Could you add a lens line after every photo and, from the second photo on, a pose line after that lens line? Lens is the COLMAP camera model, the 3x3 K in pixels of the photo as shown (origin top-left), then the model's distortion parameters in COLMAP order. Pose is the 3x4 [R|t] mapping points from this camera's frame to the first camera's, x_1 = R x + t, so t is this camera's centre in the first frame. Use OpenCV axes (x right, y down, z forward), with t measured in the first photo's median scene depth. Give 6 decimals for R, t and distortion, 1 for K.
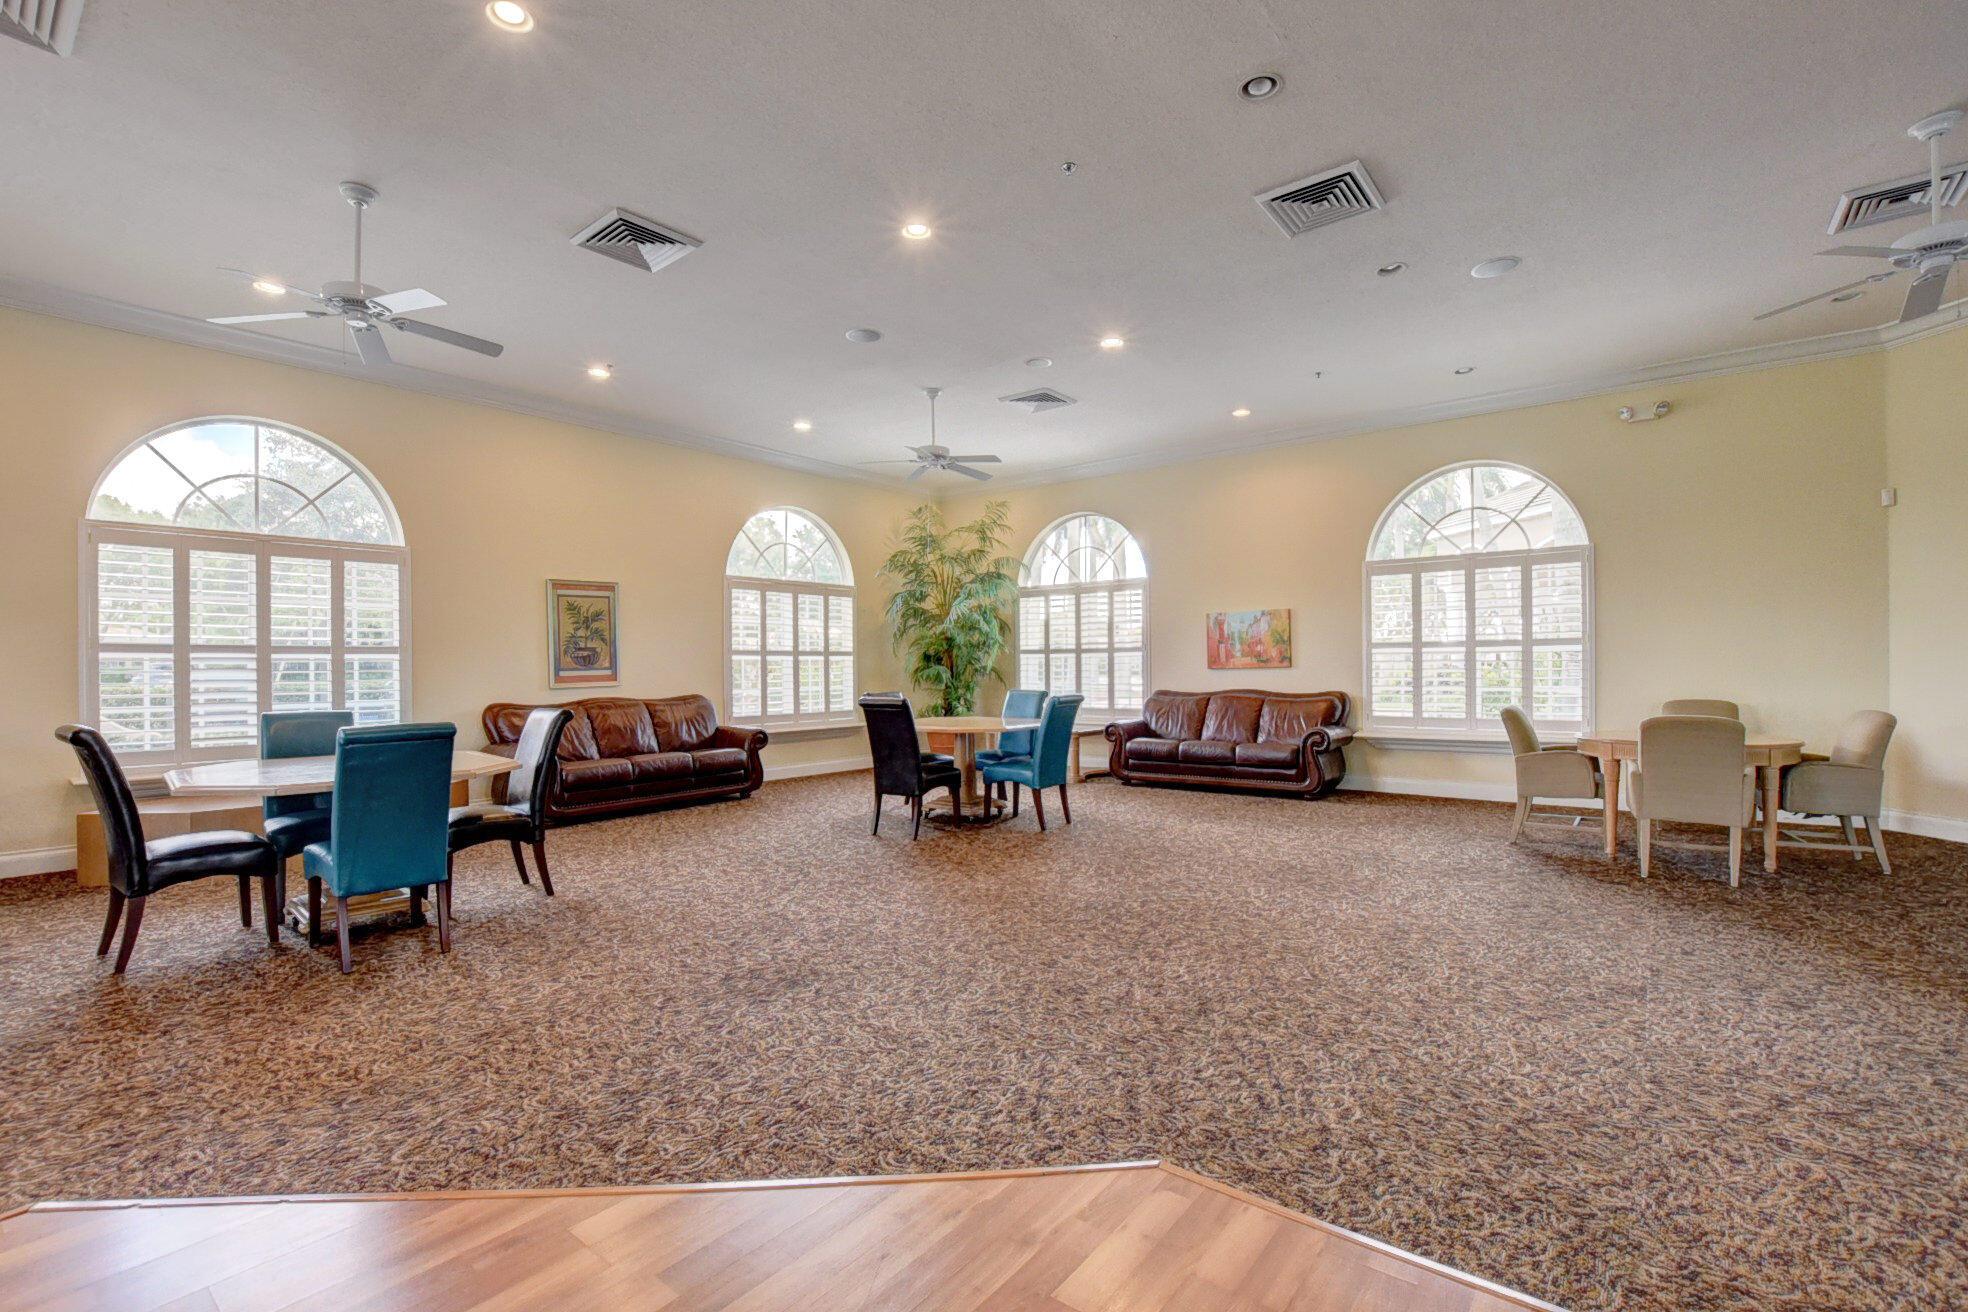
lens RADIAL K [[860.3, 0, 982.8], [0, 860.3, 663.3], [0, 0, 1]] dist [-0.001930, -0.000185]
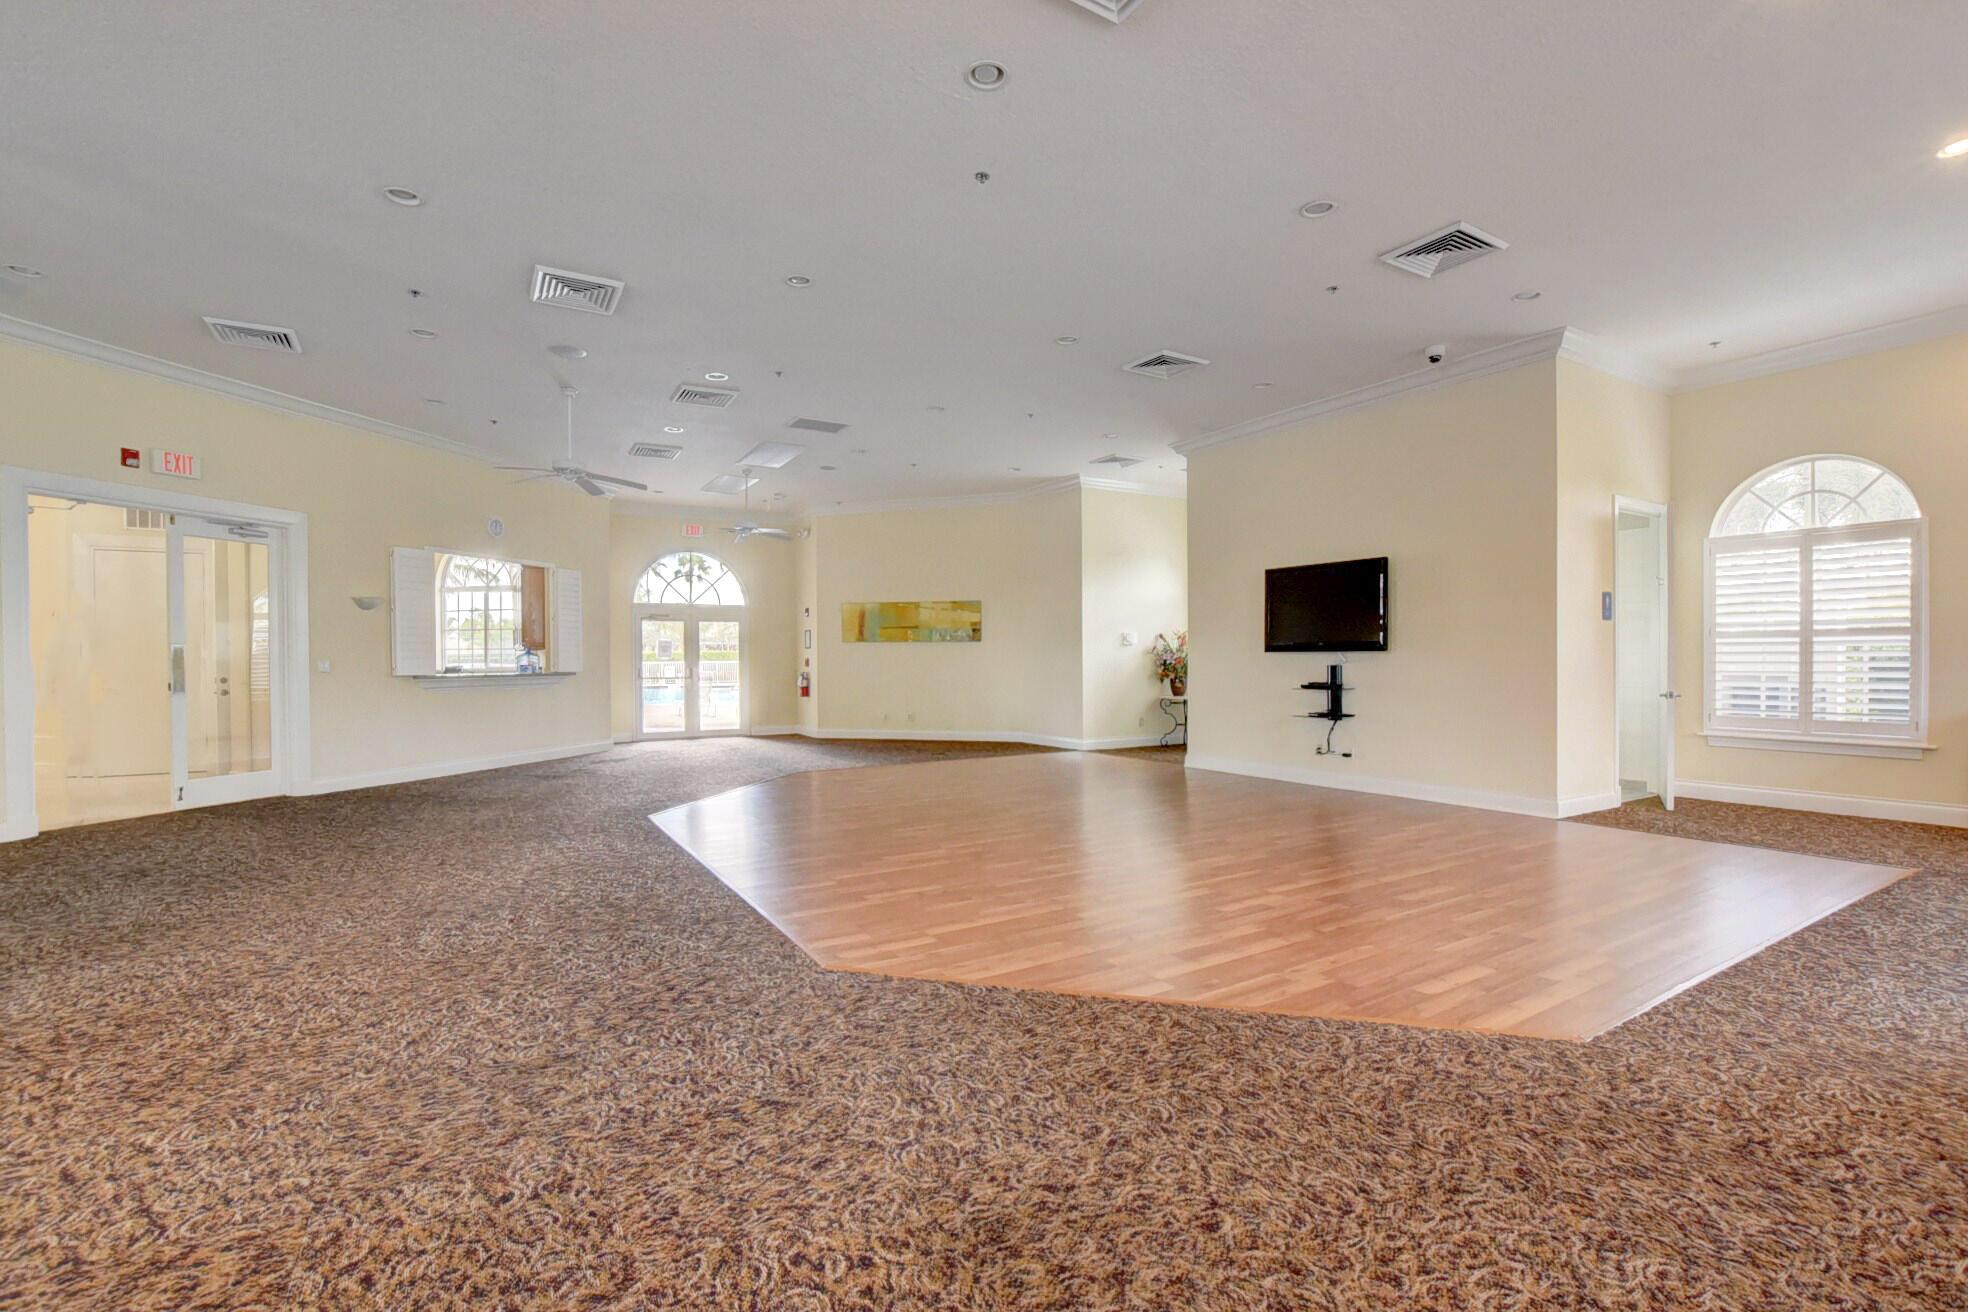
lens RADIAL K [[860.3, 0, 987.9], [0, 860.3, 660.3], [0, 0, 1]] dist [-0.001930, -0.000185]
pose [[-0.936833, 0.015757, 0.349423, -0.508993], [0.015406, 0.999874, -0.003786, 0.014936], [-0.349438, 0.001836, -0.936958, 1.871656]]
